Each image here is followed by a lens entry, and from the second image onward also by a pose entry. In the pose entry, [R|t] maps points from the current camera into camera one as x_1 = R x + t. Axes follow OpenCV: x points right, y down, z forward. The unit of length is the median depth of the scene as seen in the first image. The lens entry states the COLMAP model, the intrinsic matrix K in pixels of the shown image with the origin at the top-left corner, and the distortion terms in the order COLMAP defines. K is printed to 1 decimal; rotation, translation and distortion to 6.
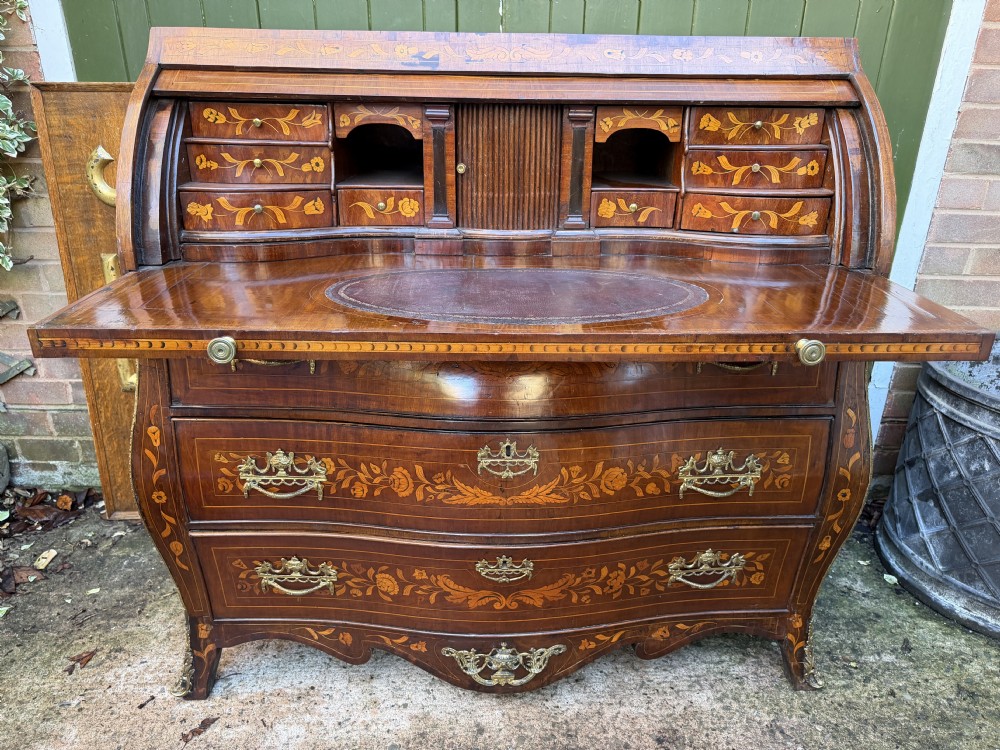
lens RADIAL K [[706.7, 0, 505.0], [0, 706.7, 378.2], [0, 0, 1]] dist [0.056586, -0.073111]
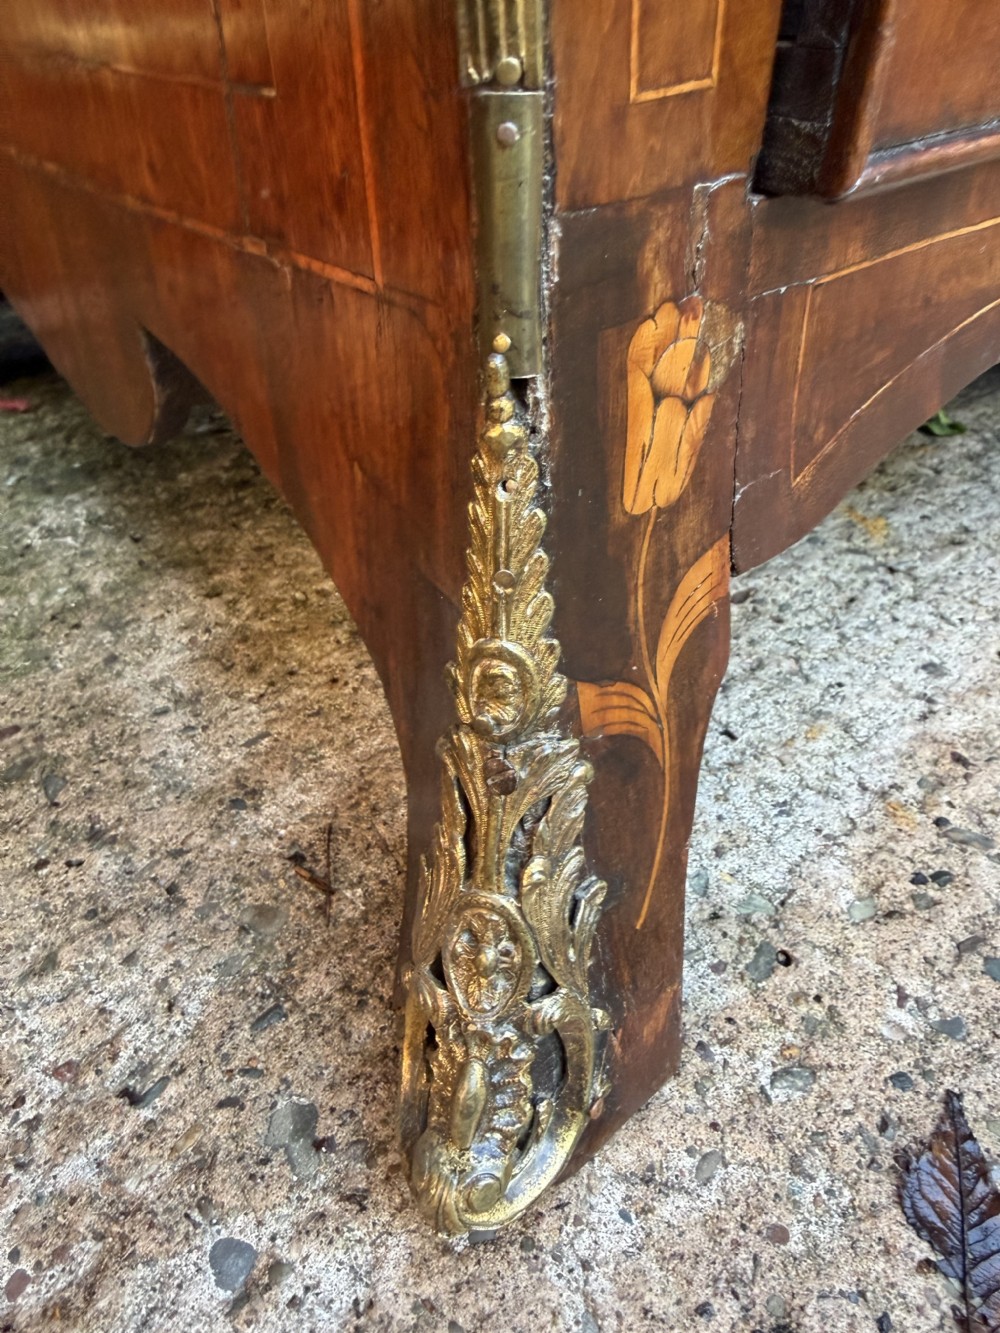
lens RADIAL K [[954.1, 0, 495.9], [0, 954.1, 594.3], [0, 0, 1]] dist [0.000907, -0.000379]
pose [[0.794592, -0.369829, 0.481507, -0.536870], [0.271778, 0.925836, 0.262611, 0.362909], [-0.542918, -0.077806, 0.836174, 0.980600]]
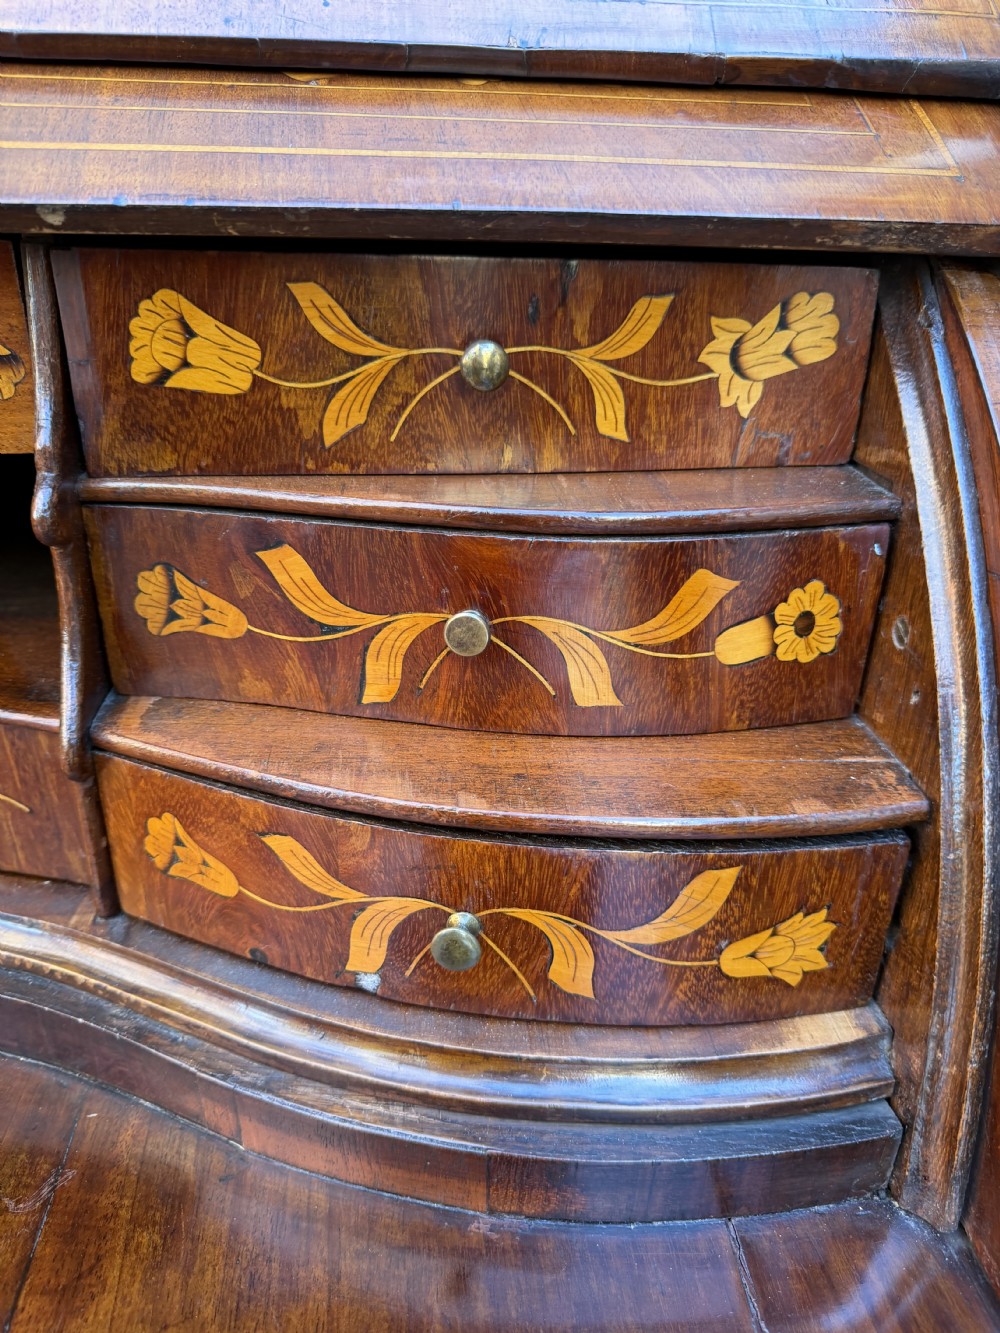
lens RADIAL K [[983.1, 0, 500.6], [0, 983.1, 665.5], [0, 0, 1]] dist [0.077373, -0.151636]
pose [[0.997951, -0.013289, 0.062589, 0.327022], [0.009614, 0.998231, 0.058668, -0.284868], [-0.063258, -0.057946, 0.996314, 0.731527]]
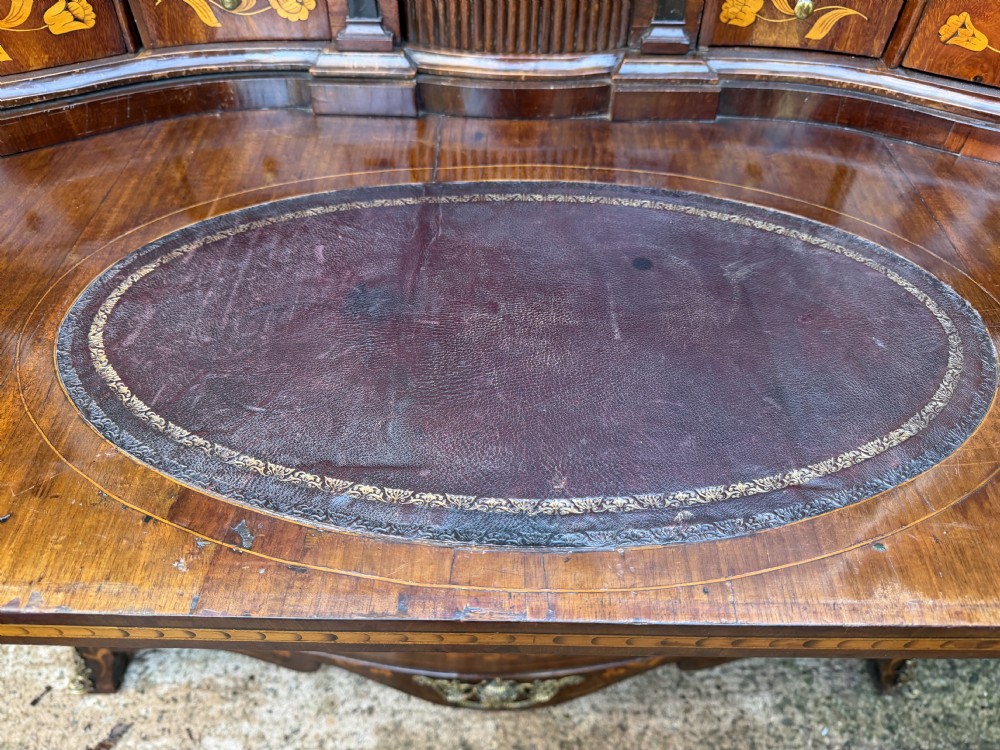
lens RADIAL K [[728.3, 0, 500.1], [0, 728.3, 383.1], [0, 0, 1]] dist [-0.013424, -0.000672]
pose [[0.999597, 0.021834, -0.018164, 0.007288], [-0.011783, 0.900706, 0.434270, -0.222207], [0.025842, -0.433881, 0.900599, 0.491306]]
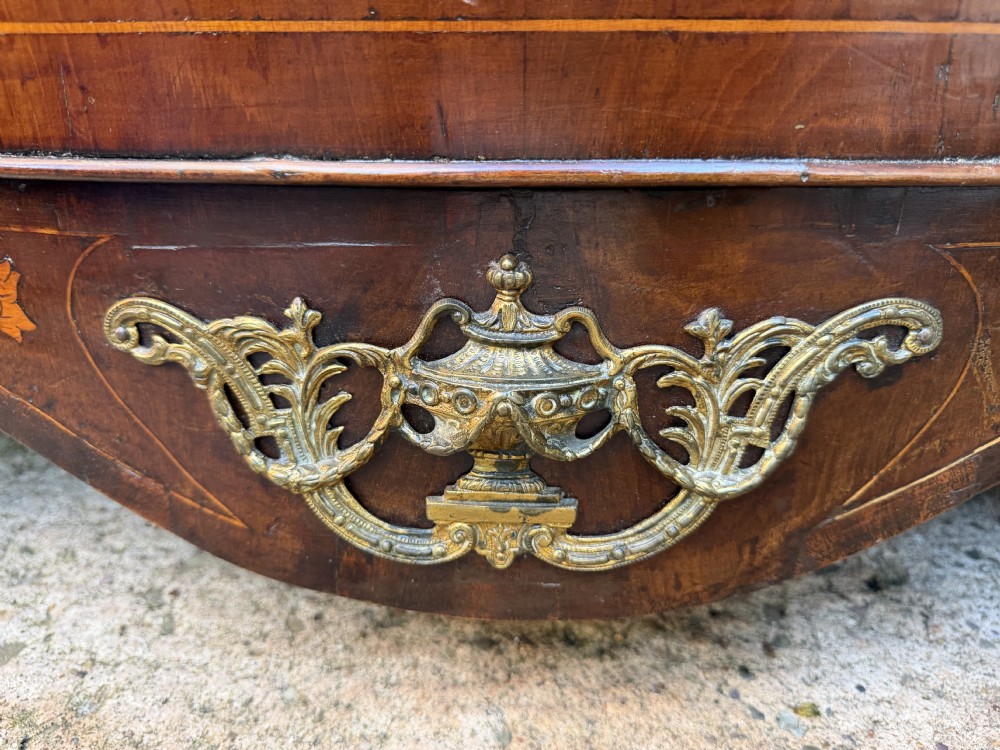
lens RADIAL K [[718.7, 0, 500.1], [0, 718.7, 372.2], [0, 0, 1]] dist [0.000732, -0.040251]
pose [[0.996478, 0.022433, -0.080798, 0.009221], [-0.019415, 0.999091, 0.037943, 0.407074], [0.081576, -0.036241, 0.996008, 0.898004]]
